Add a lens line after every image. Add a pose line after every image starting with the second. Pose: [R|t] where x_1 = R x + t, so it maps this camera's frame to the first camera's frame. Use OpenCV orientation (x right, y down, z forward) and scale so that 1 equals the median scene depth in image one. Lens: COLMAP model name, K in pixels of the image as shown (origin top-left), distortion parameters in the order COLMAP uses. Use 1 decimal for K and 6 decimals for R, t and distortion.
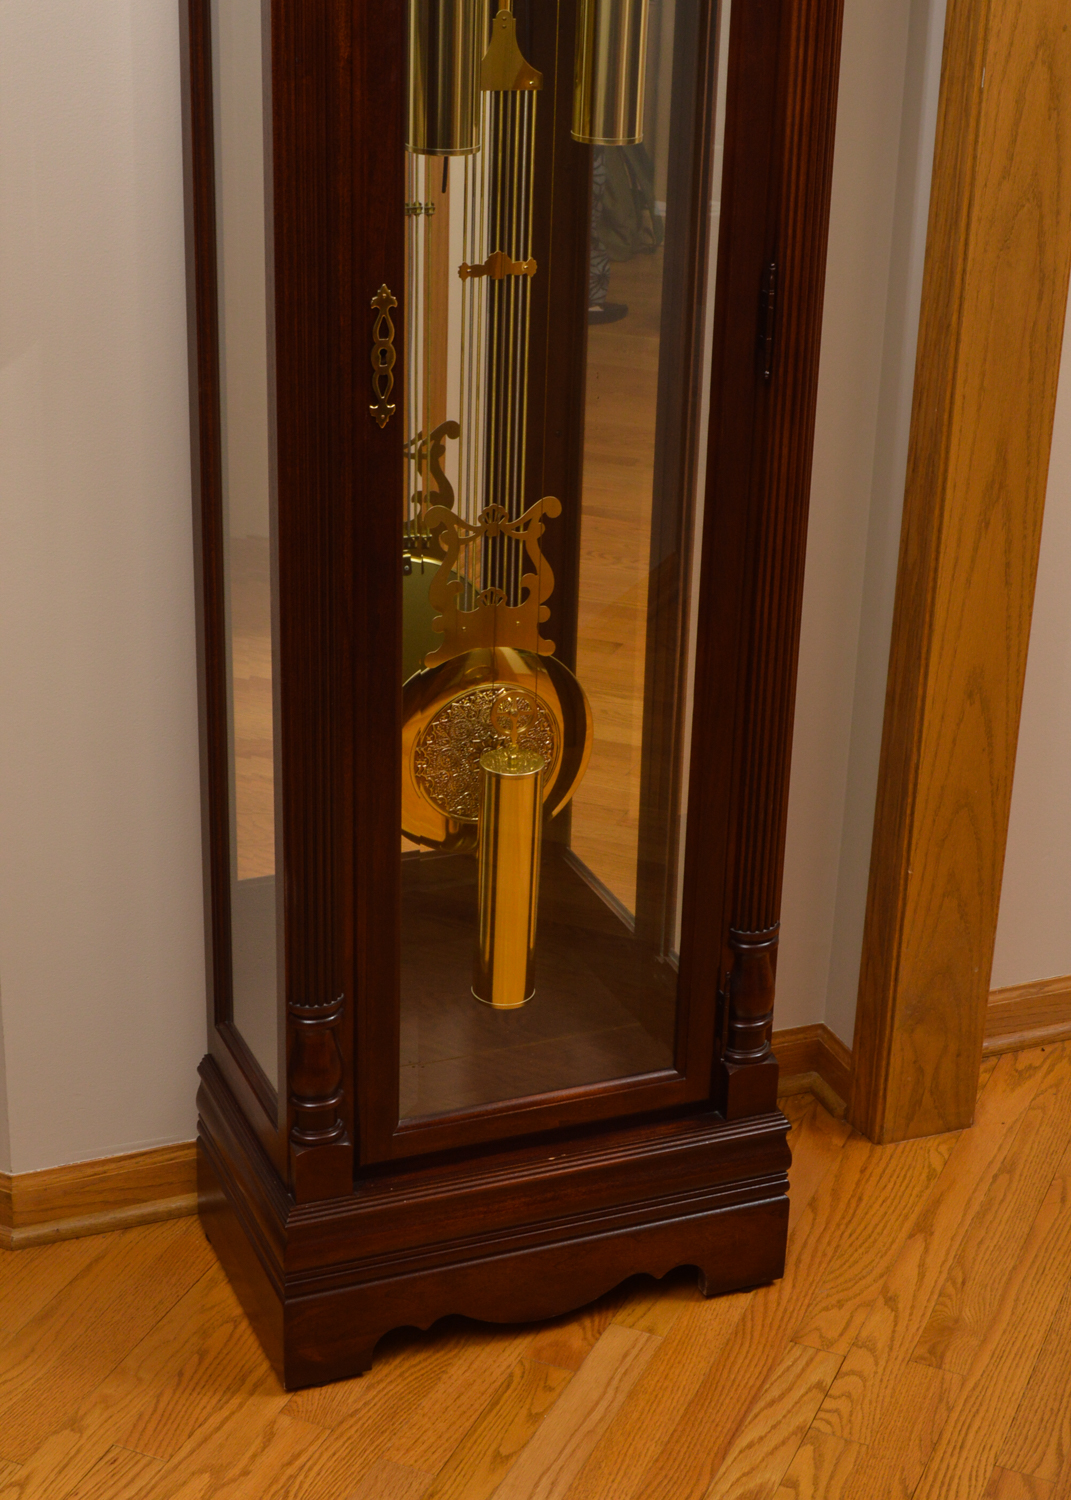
lens RADIAL K [[2580.9, 0, 535.5], [0, 2580.9, 750.0], [0, 0, 1]] dist [-0.019292, -0.089190]
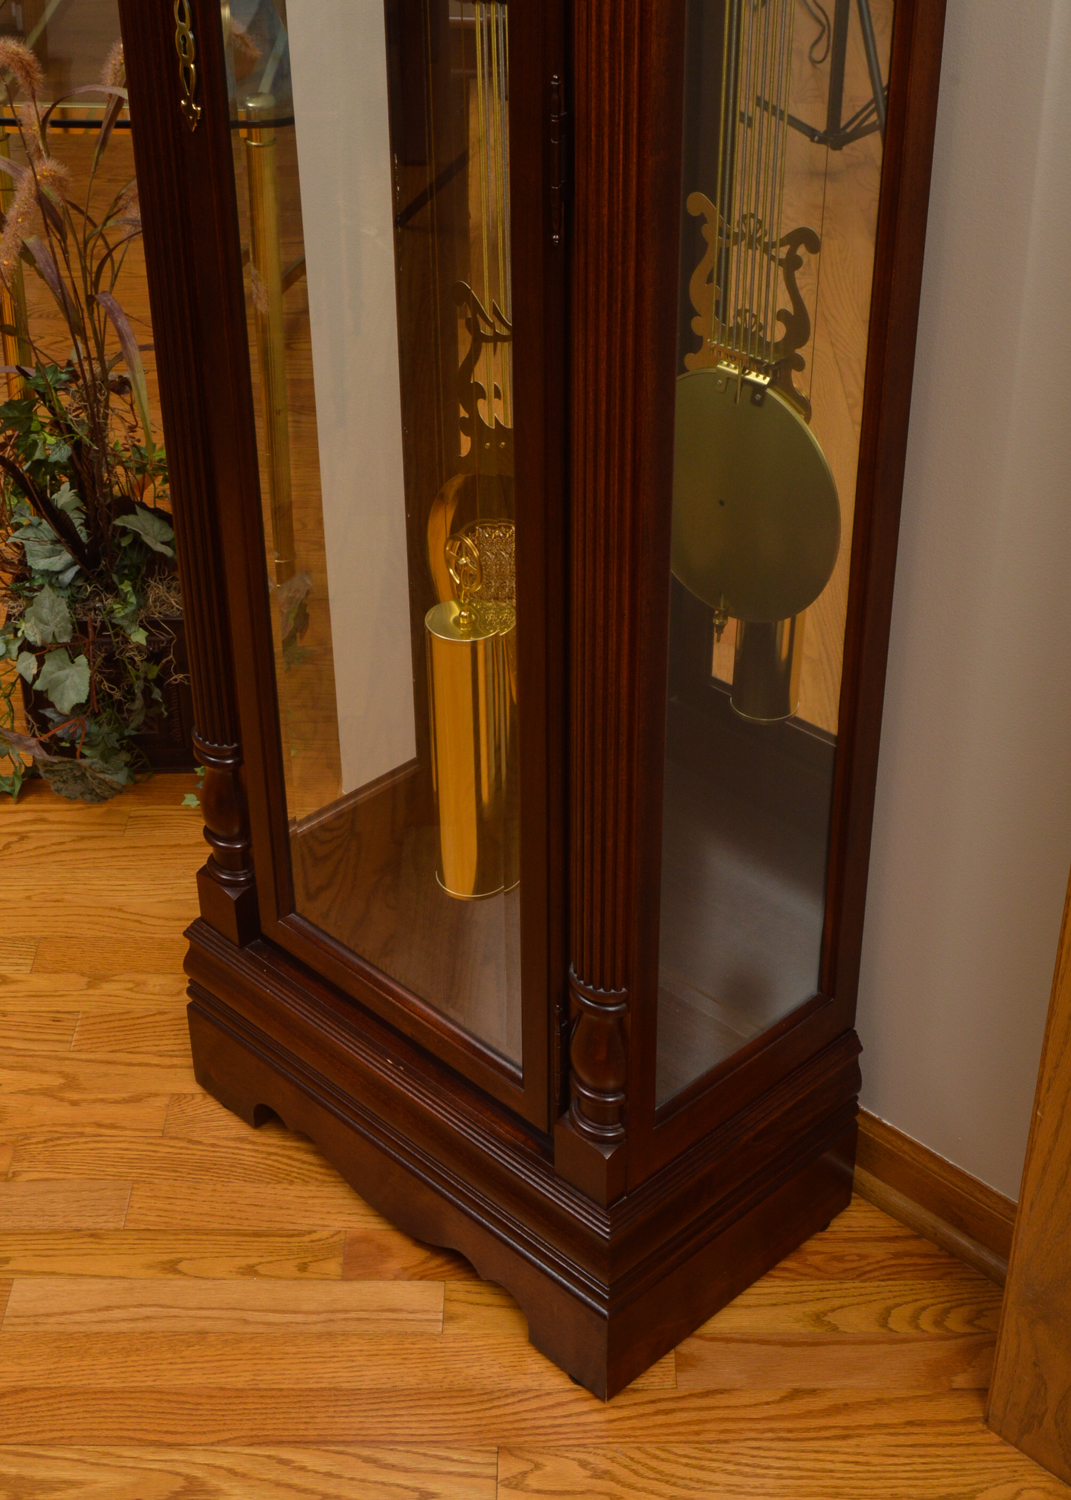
lens RADIAL K [[2222.3, 0, 535.5], [0, 2222.3, 750.0], [0, 0, 1]] dist [-0.036017, -0.116015]
pose [[0.381903, 0.489388, -0.783996, 0.531416], [-0.352866, 0.861242, 0.365717, -0.208825], [0.854187, 0.136977, 0.501599, 0.635267]]
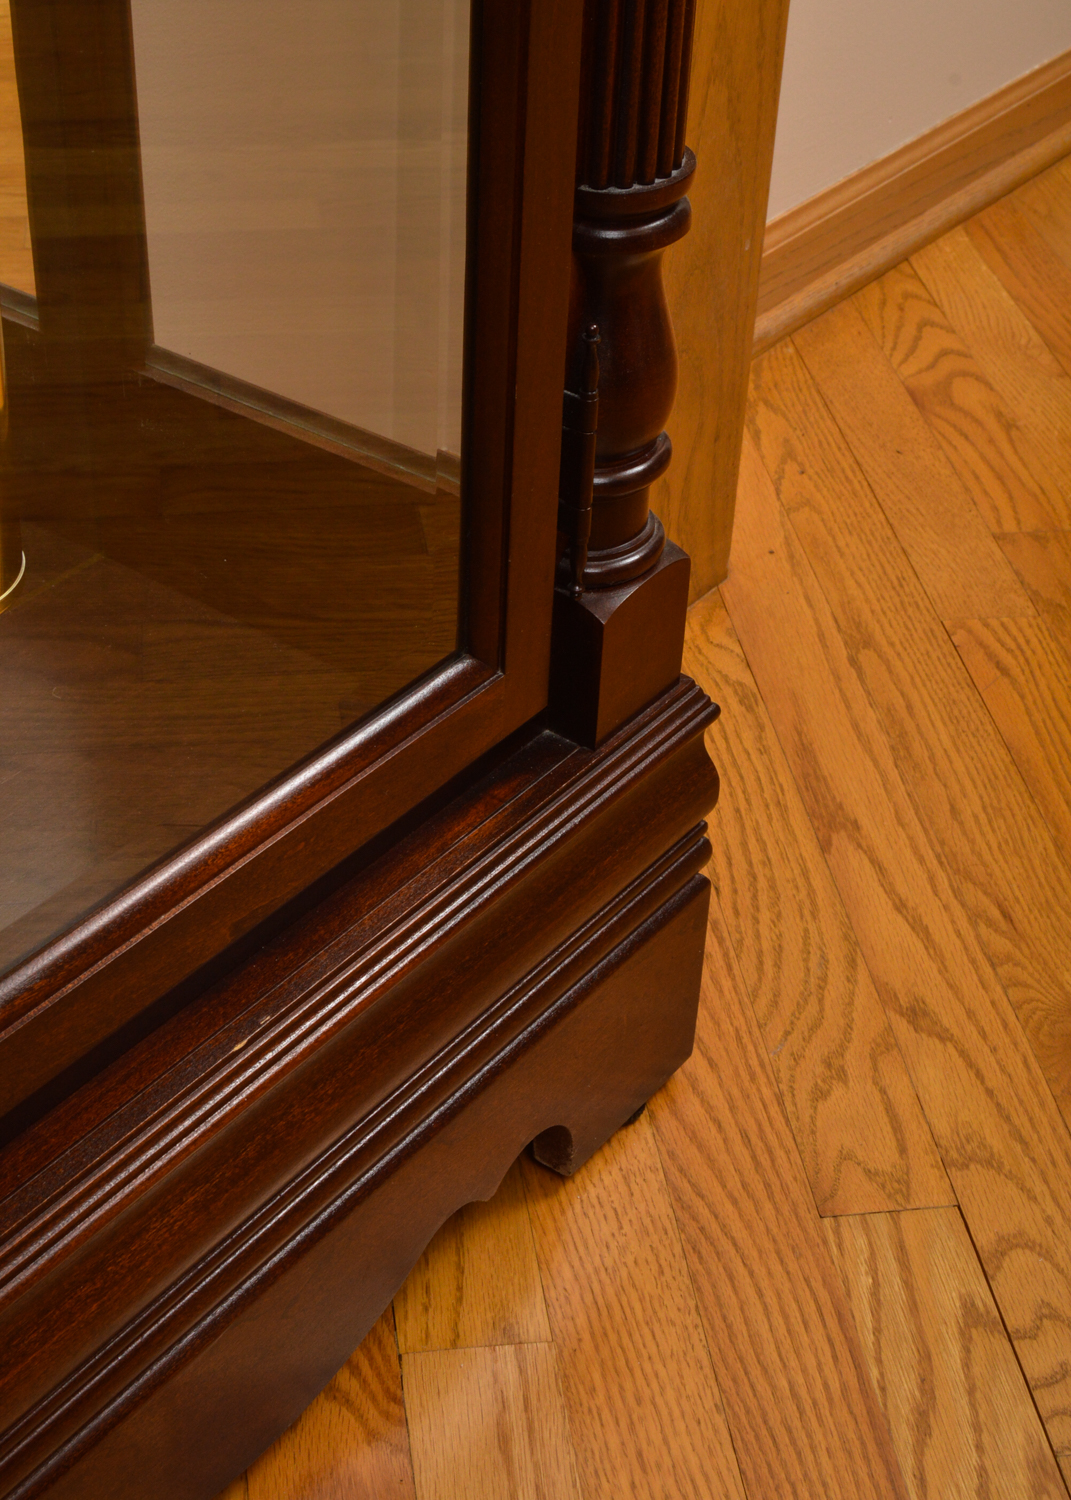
lens RADIAL K [[2283.8, 0, 535.5], [0, 2283.8, 750.0], [0, 0, 1]] dist [-0.024824, -0.088195]
pose [[0.853682, -0.304305, 0.422642, -0.066445], [0.192630, 0.938478, 0.286623, 0.050918], [-0.483861, -0.163271, 0.859780, 0.725676]]
